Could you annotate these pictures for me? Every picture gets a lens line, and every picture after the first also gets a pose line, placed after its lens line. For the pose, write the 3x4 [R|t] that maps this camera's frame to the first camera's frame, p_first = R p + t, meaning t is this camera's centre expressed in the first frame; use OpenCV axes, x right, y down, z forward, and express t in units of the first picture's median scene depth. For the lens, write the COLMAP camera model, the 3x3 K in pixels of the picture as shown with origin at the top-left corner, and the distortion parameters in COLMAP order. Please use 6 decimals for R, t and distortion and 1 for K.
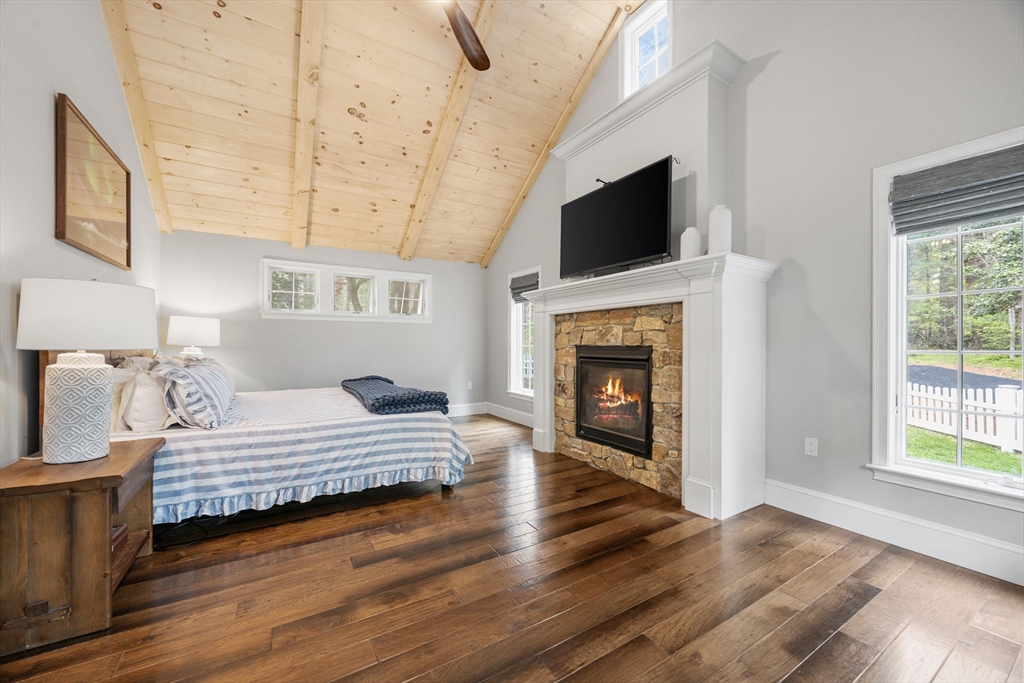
lens RADIAL K [[397.4, 0, 512.0], [0, 397.4, 341.5], [0, 0, 1]] dist [-0.000976, -0.000075]
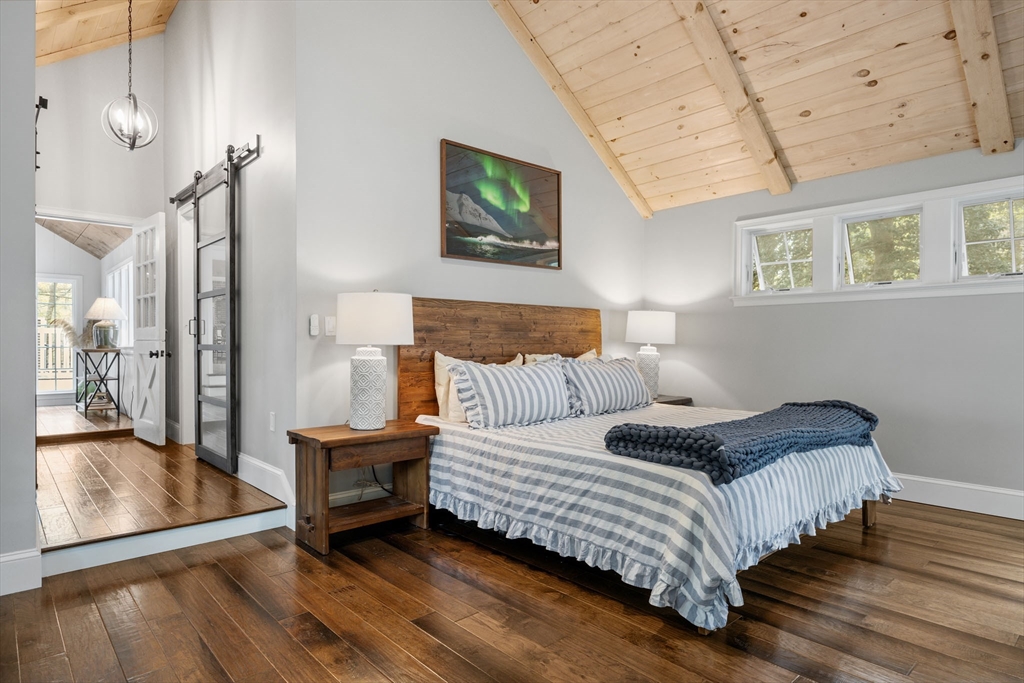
lens RADIAL K [[586.6, 0, 512.5], [0, 586.6, 346.1], [0, 0, 1]] dist [0.003666, -0.000920]
pose [[0.178417, 0.002269, -0.983952, 0.592680], [0.005077, 0.999982, 0.003226, 0.013335], [0.983942, -0.005571, 0.178402, 0.739497]]
